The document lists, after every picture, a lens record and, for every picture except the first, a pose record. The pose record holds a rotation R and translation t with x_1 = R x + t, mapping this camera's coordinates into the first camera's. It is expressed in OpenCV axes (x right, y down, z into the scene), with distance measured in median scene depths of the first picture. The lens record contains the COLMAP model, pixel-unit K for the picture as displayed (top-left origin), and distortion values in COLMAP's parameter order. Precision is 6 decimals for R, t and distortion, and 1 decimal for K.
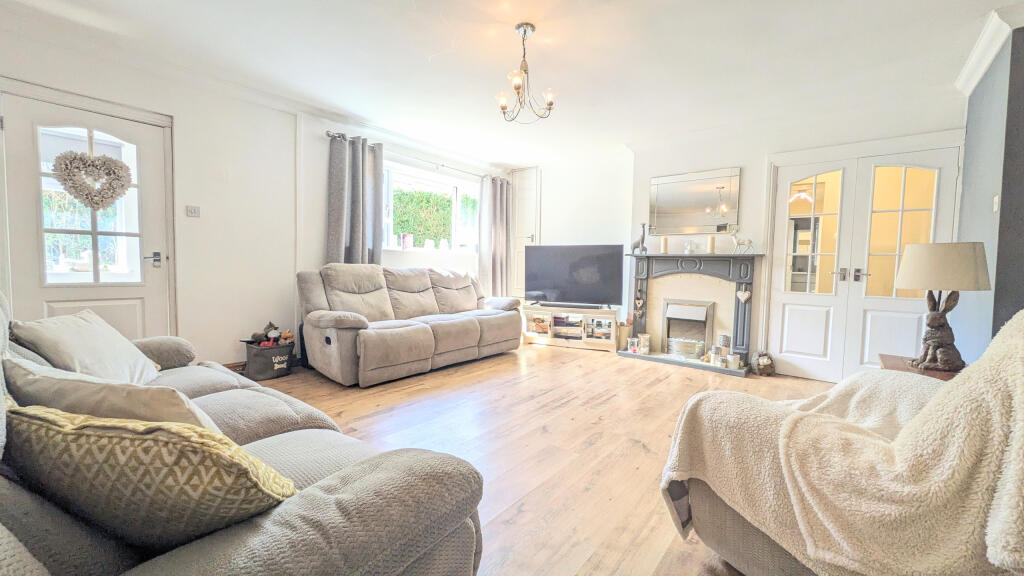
lens RADIAL K [[400.3, 0, 513.3], [0, 400.3, 289.1], [0, 0, 1]] dist [-0.001329, 0.000272]
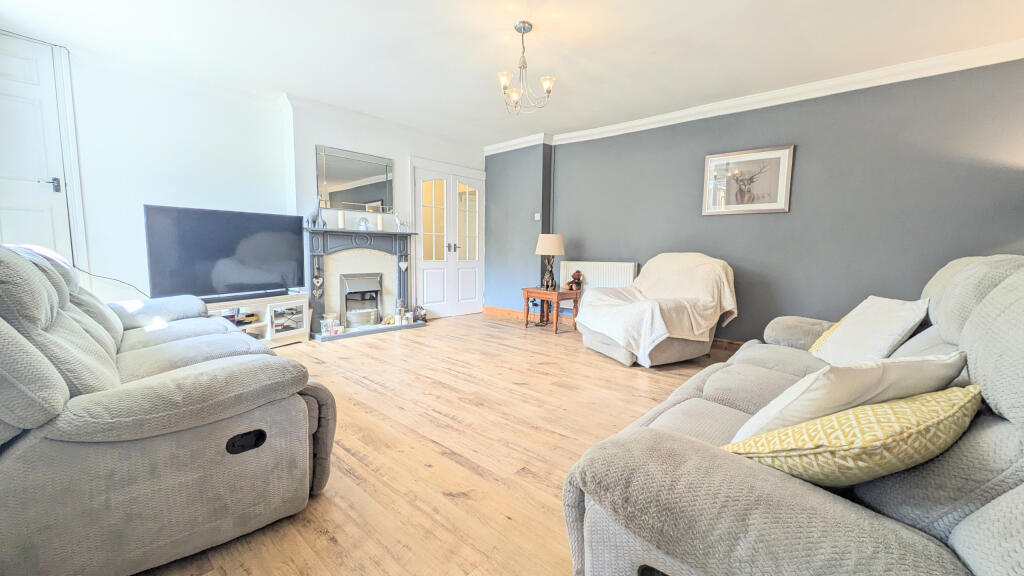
lens RADIAL K [[400.3, 0, 513.9], [0, 400.3, 288.2], [0, 0, 1]] dist [-0.001329, 0.000272]
pose [[0.064073, -0.118229, 0.990917, -0.653977], [0.044868, 0.992294, 0.115493, -0.042270], [-0.996936, 0.037061, 0.068884, 0.567831]]
